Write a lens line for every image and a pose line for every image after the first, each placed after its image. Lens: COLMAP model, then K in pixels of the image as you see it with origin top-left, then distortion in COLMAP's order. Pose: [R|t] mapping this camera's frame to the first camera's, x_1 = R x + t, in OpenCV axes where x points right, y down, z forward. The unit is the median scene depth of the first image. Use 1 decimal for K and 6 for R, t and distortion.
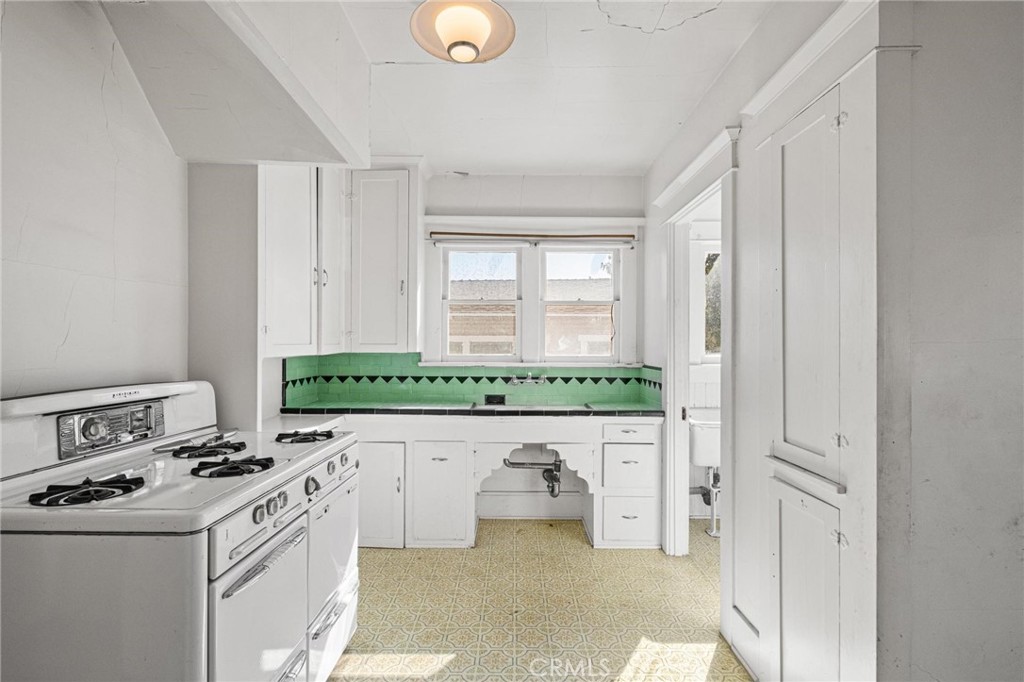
lens RADIAL K [[482.8, 0, 519.3], [0, 482.8, 343.0], [0, 0, 1]] dist [-0.000691, -0.003279]
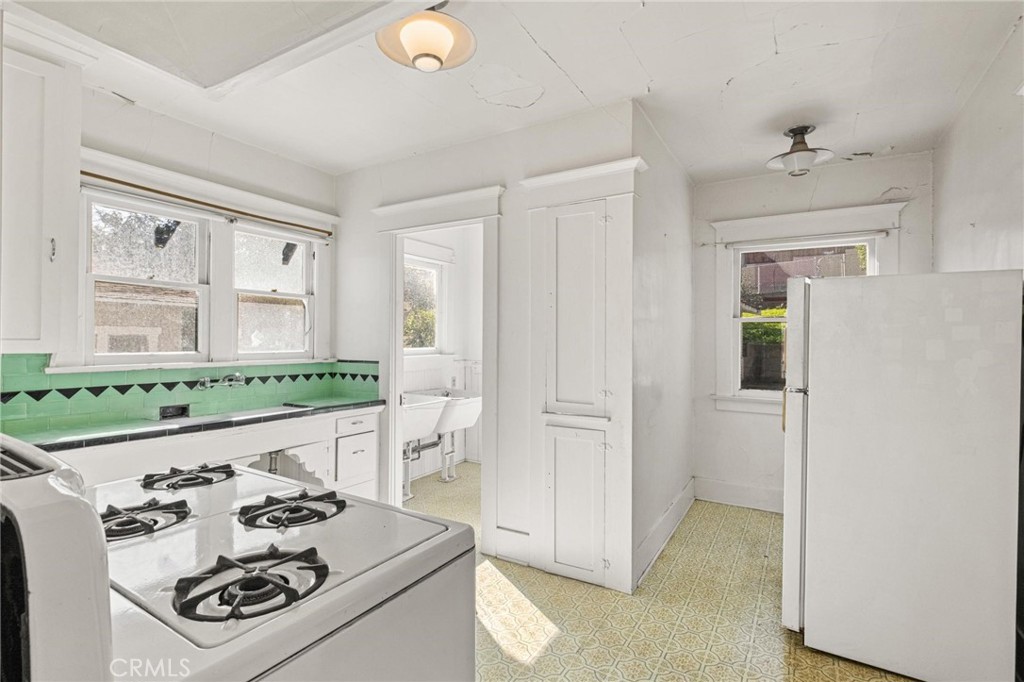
lens RADIAL K [[482.8, 0, 524.7], [0, 482.8, 341.3], [0, 0, 1]] dist [-0.000691, -0.003279]
pose [[0.505601, -0.002036, 0.862765, -0.493137], [-0.006289, 0.999962, 0.006045, -0.003145], [-0.862745, -0.008482, 0.505569, 0.152217]]
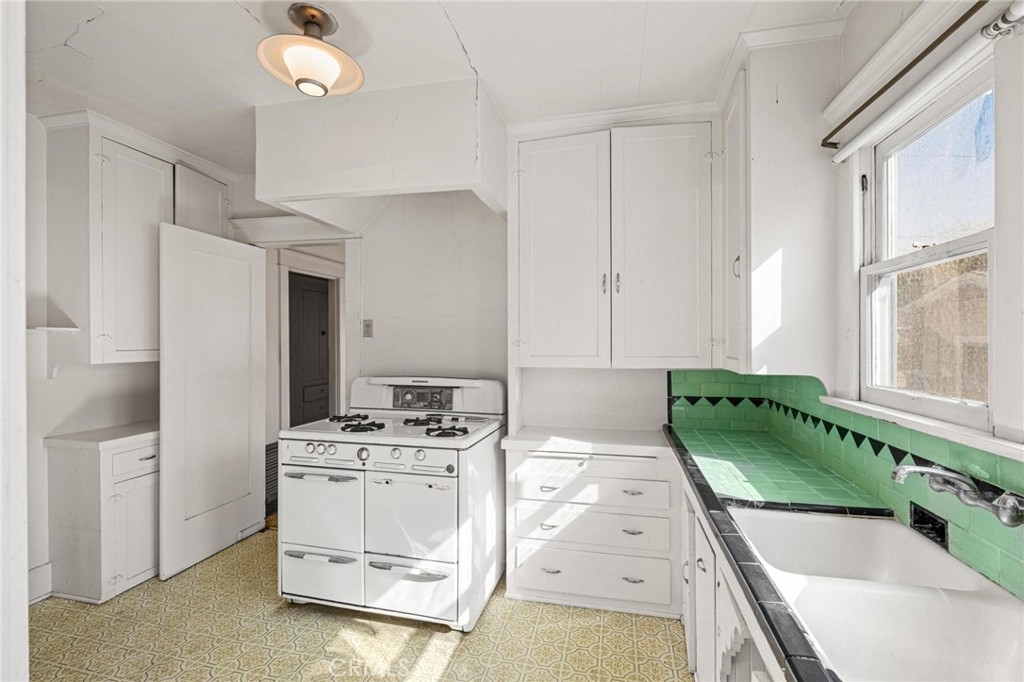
lens RADIAL K [[452.4, 0, 508.6], [0, 452.4, 341.6], [0, 0, 1]] dist [0.001786, -0.003650]
pose [[-0.235897, 0.000180, -0.971778, 0.403139], [0.003854, 0.999992, -0.000751, -0.022320], [0.971770, -0.003922, -0.235896, 0.886796]]
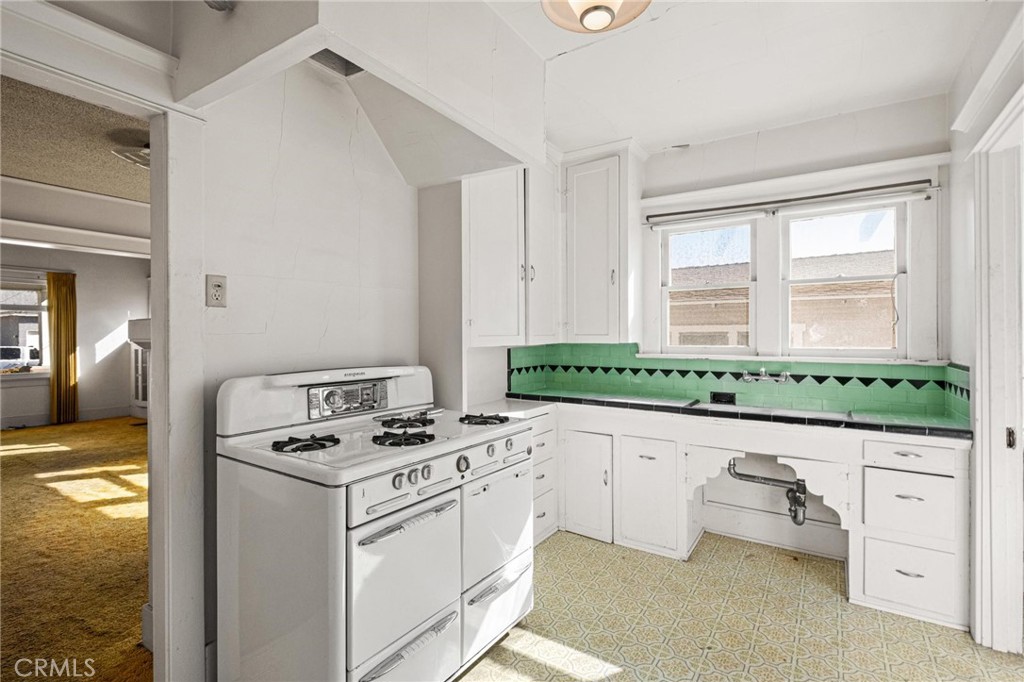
lens RADIAL K [[482.8, 0, 512.1], [0, 482.8, 335.5], [0, 0, 1]] dist [-0.000691, -0.003279]
pose [[0.828960, -0.005164, -0.559284, 0.139802], [0.006839, 0.999976, 0.000905, 0.001509], [0.559266, -0.004575, 0.828976, 0.076838]]
